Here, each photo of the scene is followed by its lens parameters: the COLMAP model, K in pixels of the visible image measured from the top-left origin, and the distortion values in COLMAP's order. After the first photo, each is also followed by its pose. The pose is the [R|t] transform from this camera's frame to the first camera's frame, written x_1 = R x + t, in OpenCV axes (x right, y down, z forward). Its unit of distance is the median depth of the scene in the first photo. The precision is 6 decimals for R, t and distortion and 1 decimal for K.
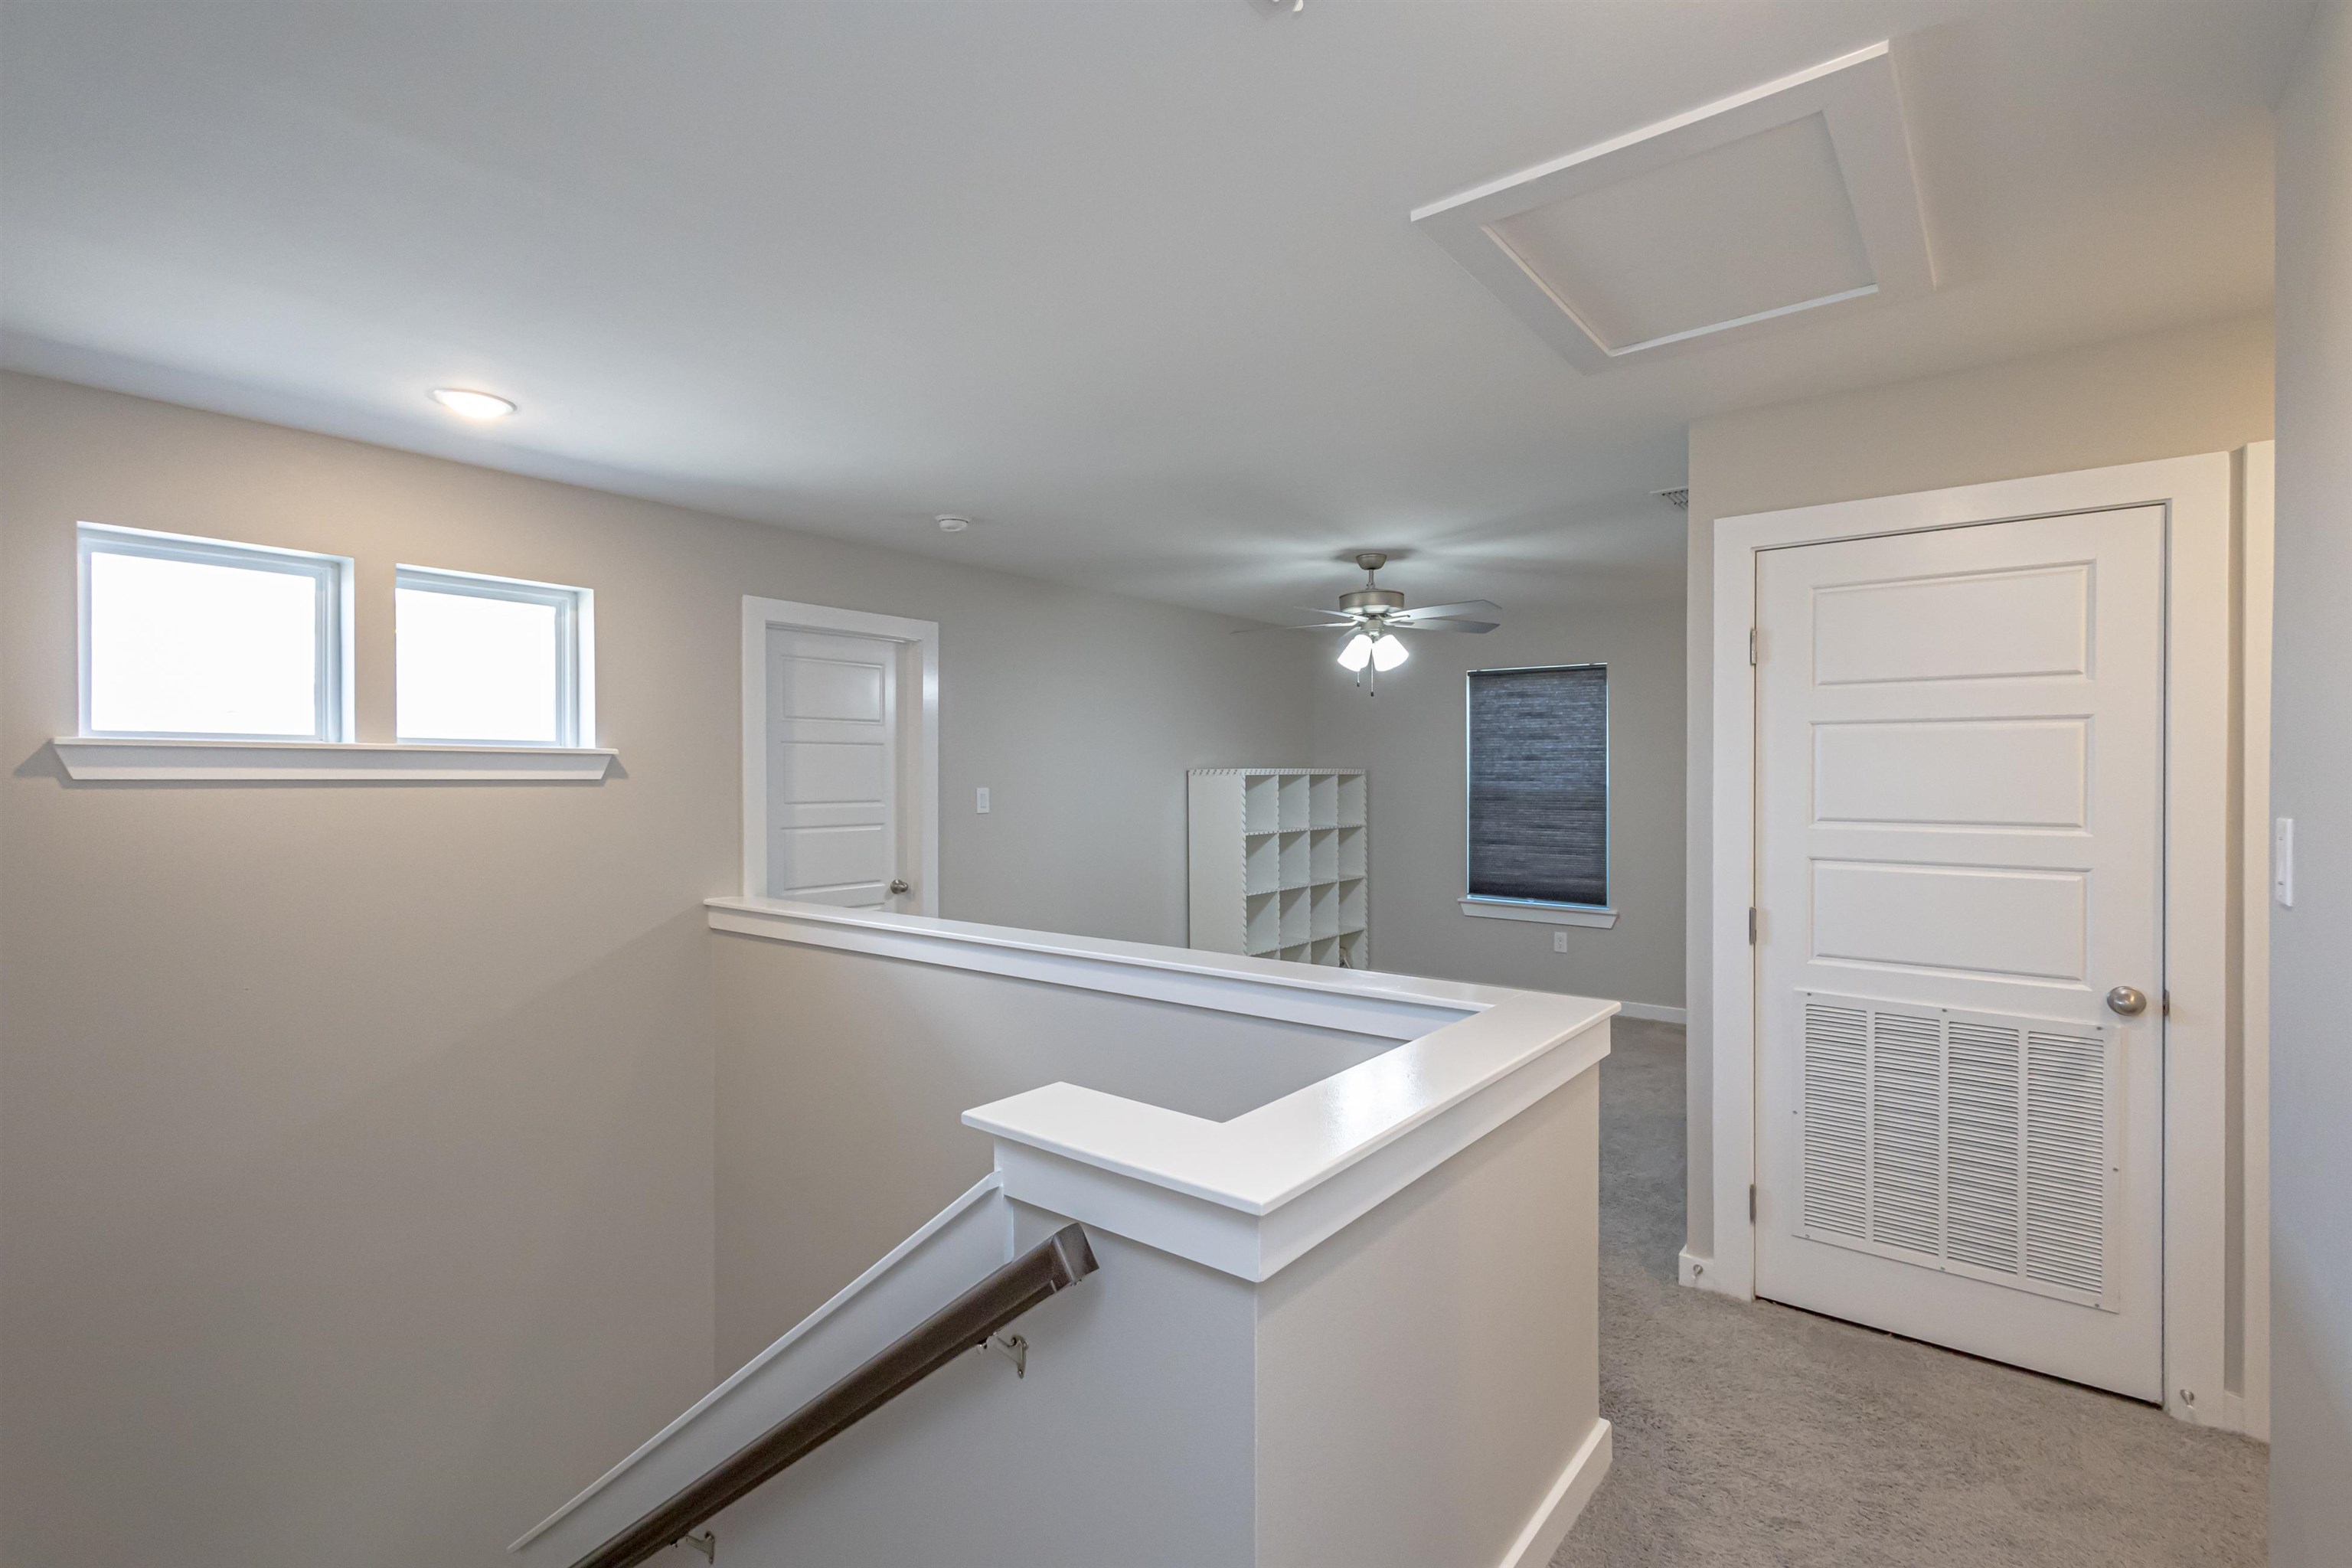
lens RADIAL K [[1067.5, 0, 1176.0], [0, 1067.5, 784.0], [0, 0, 1]] dist [-0.001532, -0.000810]
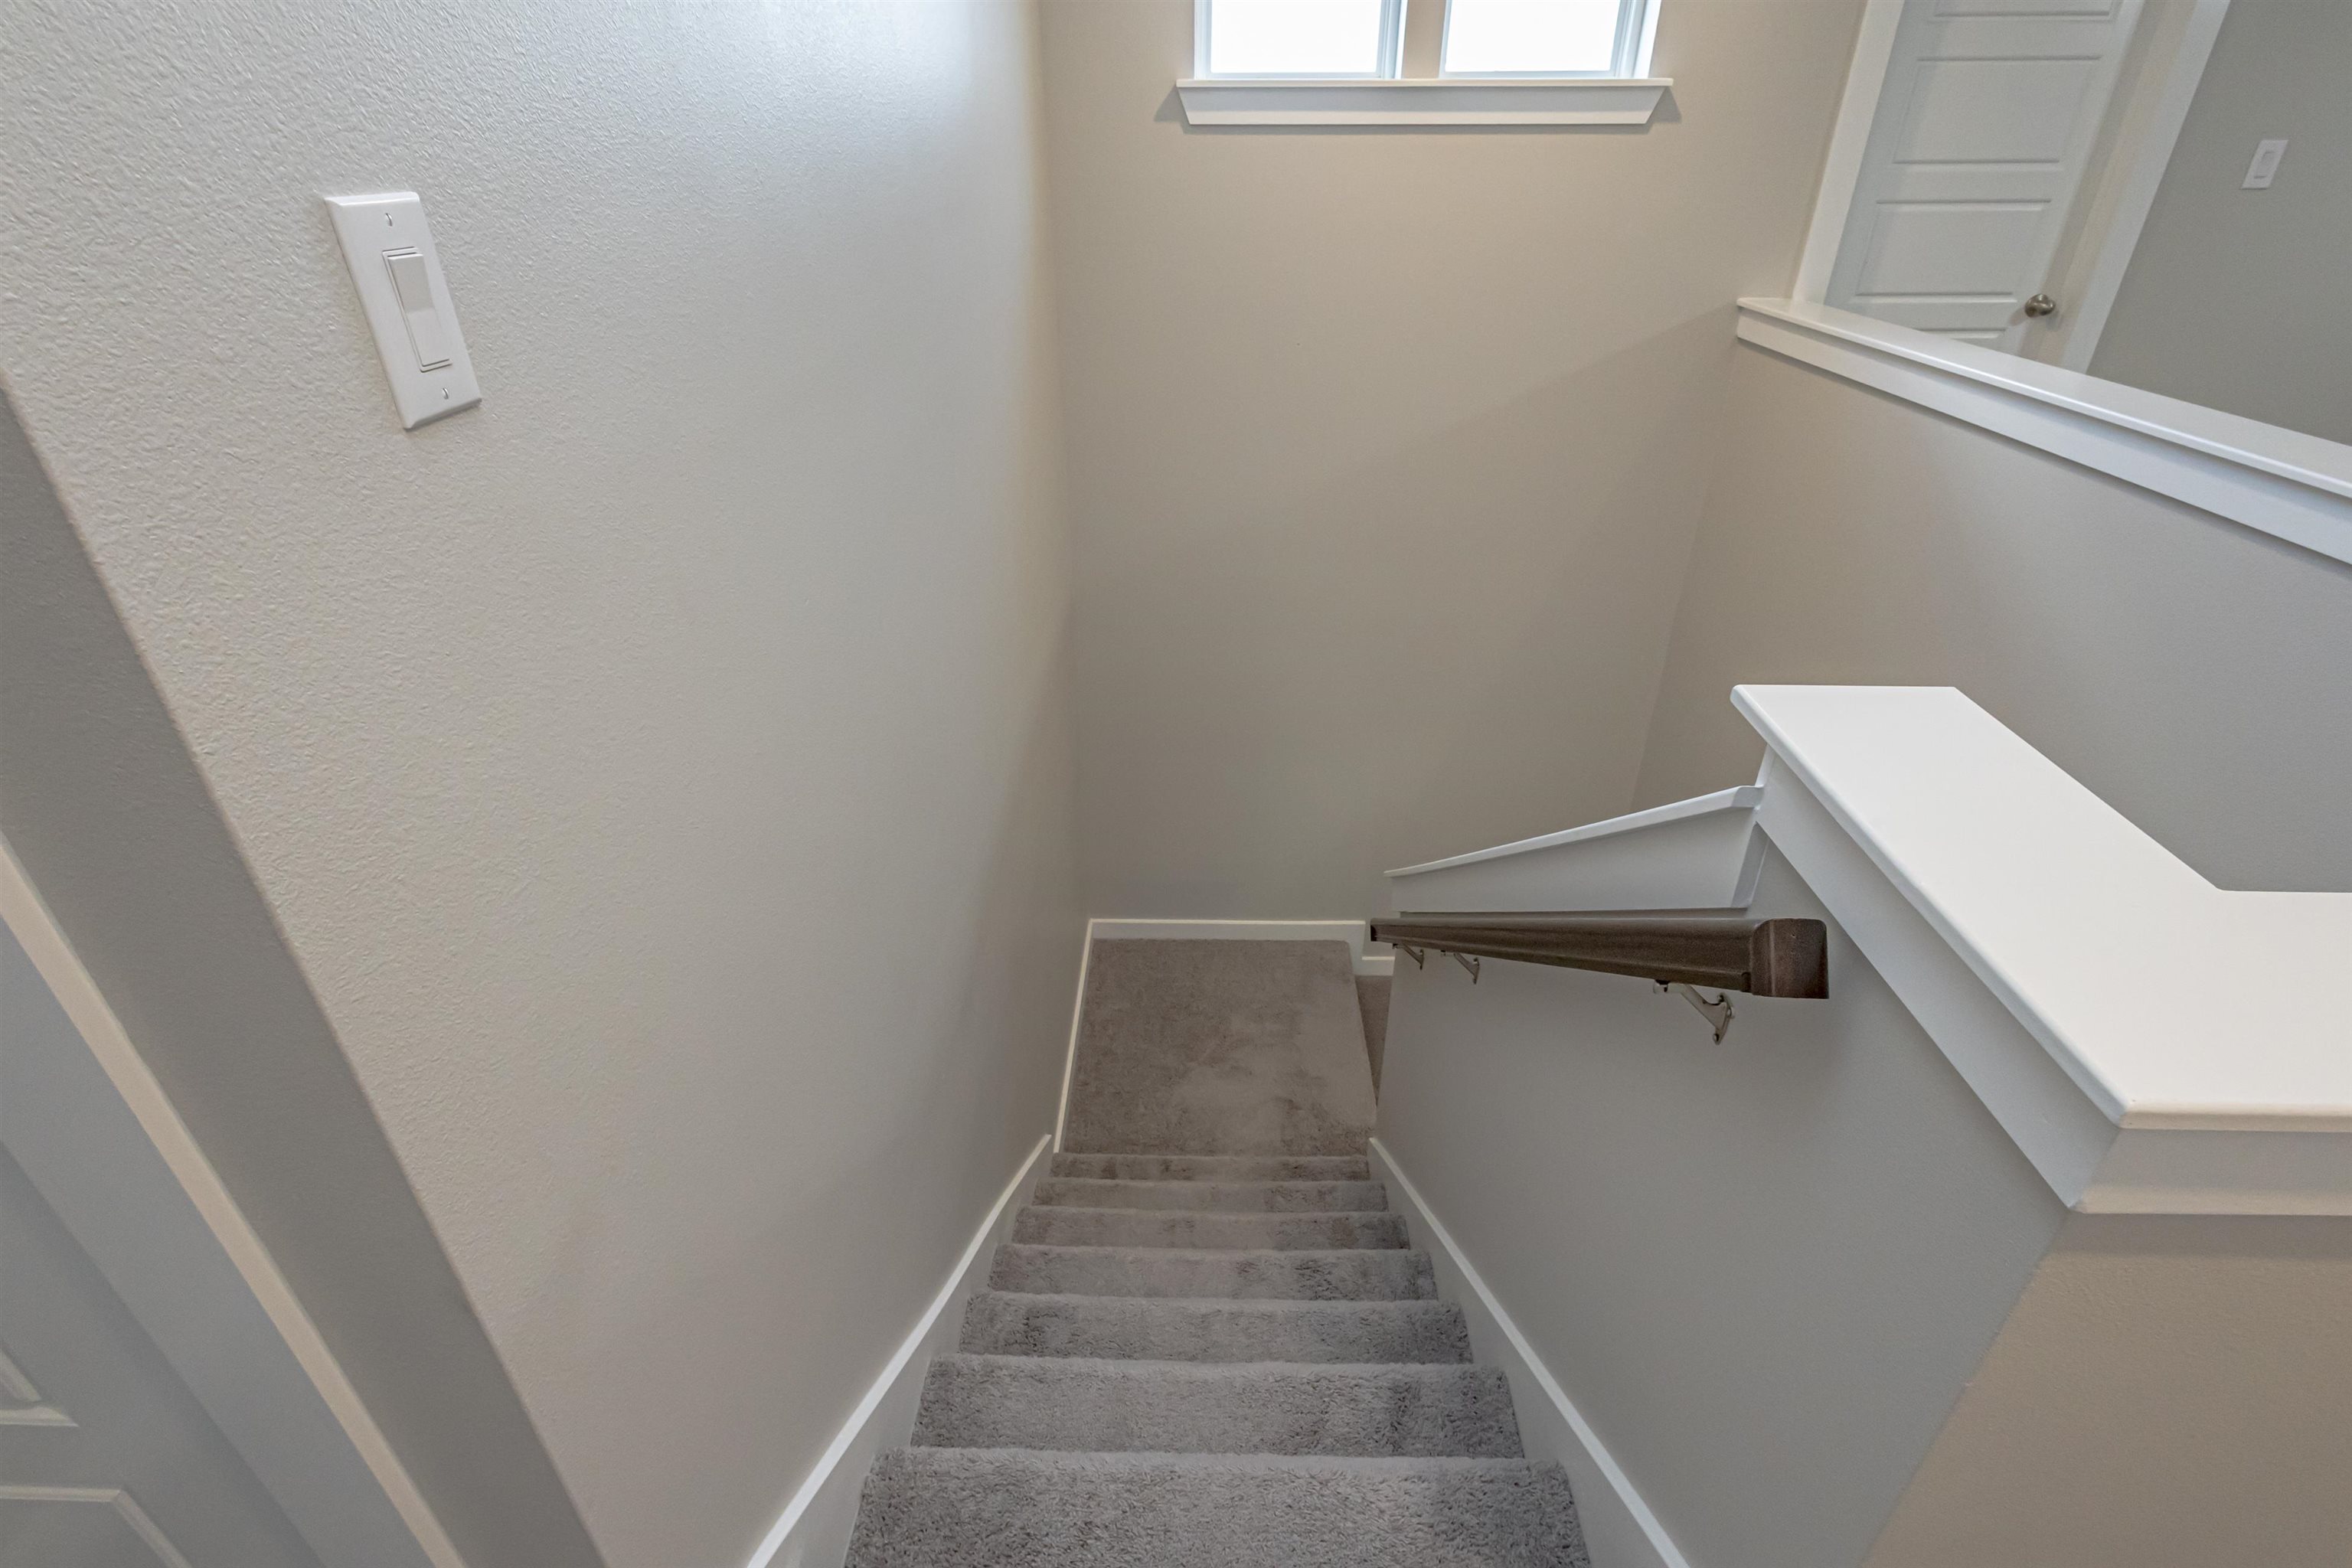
lens RADIAL K [[1127.6, 0, 1176.0], [0, 1127.6, 784.0], [0, 0, 1]] dist [0.004902, -0.001562]
pose [[0.601282, 0.402775, -0.690096, 0.036964], [-0.003100, 0.864829, 0.502057, -0.000415], [0.799031, -0.299739, 0.521254, 0.122391]]
